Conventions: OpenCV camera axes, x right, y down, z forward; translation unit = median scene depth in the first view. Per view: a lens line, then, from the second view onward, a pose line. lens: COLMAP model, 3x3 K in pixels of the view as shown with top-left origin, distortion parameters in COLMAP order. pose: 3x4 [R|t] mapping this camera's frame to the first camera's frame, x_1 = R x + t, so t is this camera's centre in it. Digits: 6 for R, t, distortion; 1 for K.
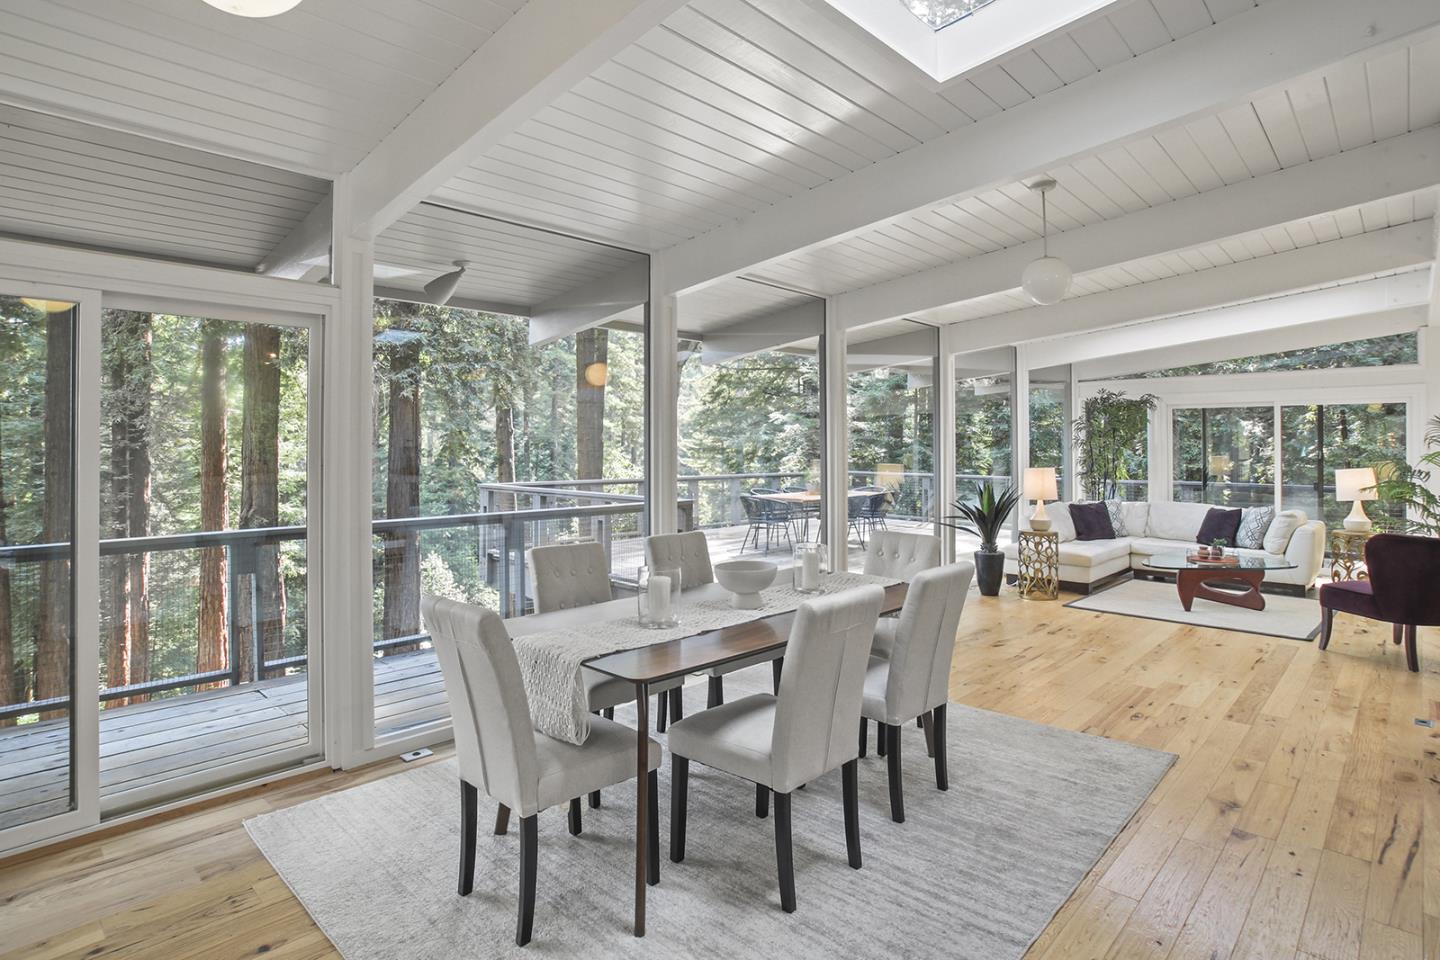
lens RADIAL K [[759.2, 0, 724.4], [0, 759.2, 448.3], [0, 0, 1]] dist [-0.001020, -0.000036]
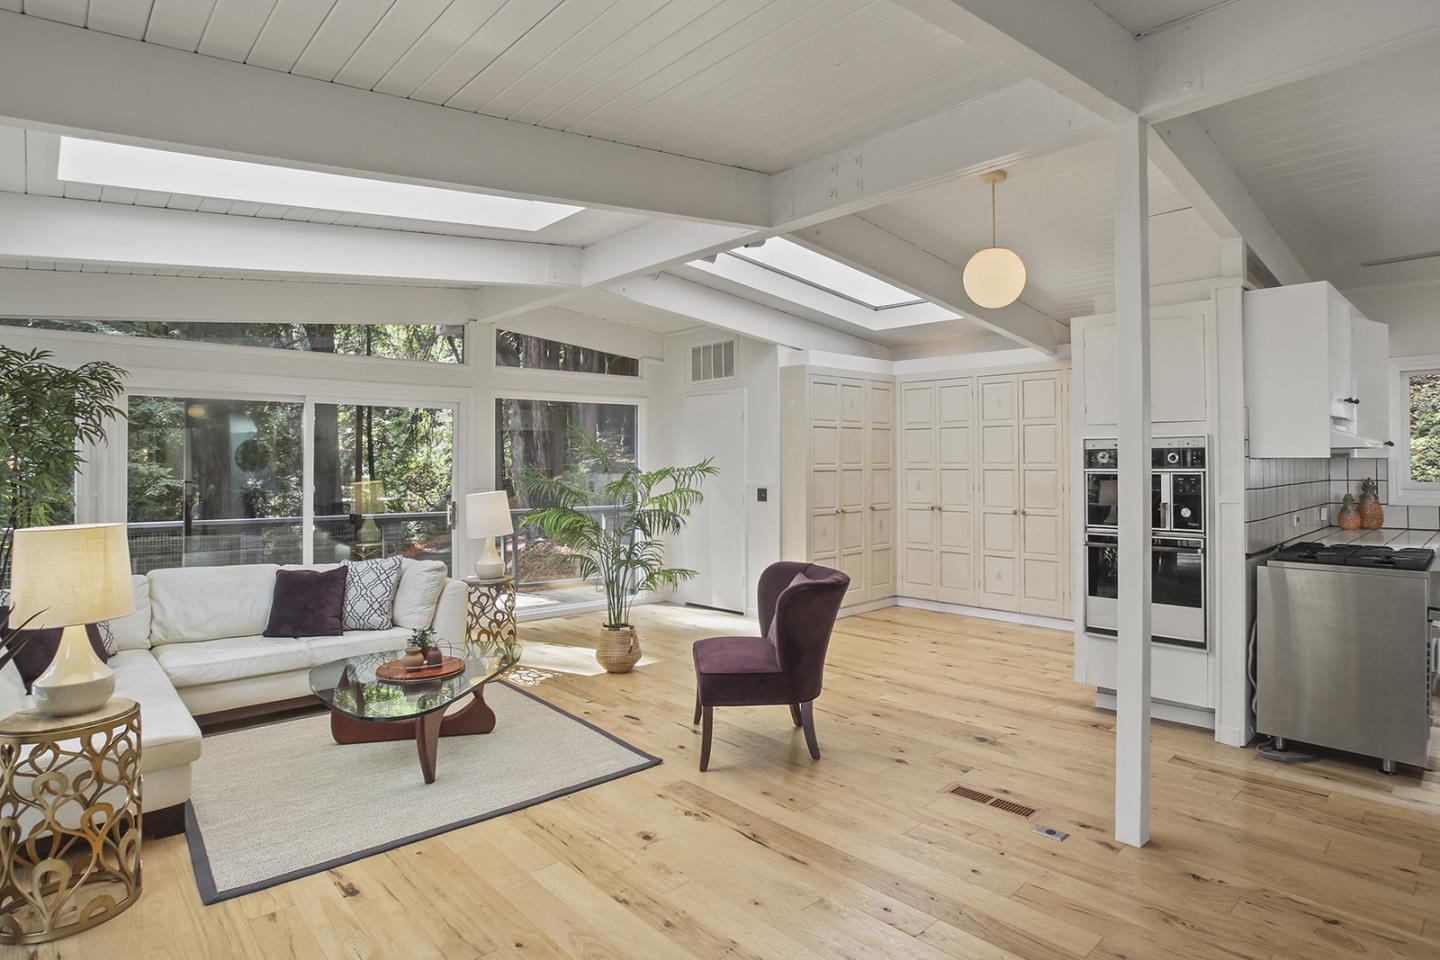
lens RADIAL K [[759.2, 0, 724.4], [0, 759.2, 448.3], [0, 0, 1]] dist [-0.001020, -0.000036]
pose [[0.062741, 0.008998, 0.997989, 0.082895], [0.006633, 0.999934, -0.009433, -0.006852], [-0.998008, 0.007211, 0.062677, 0.616337]]
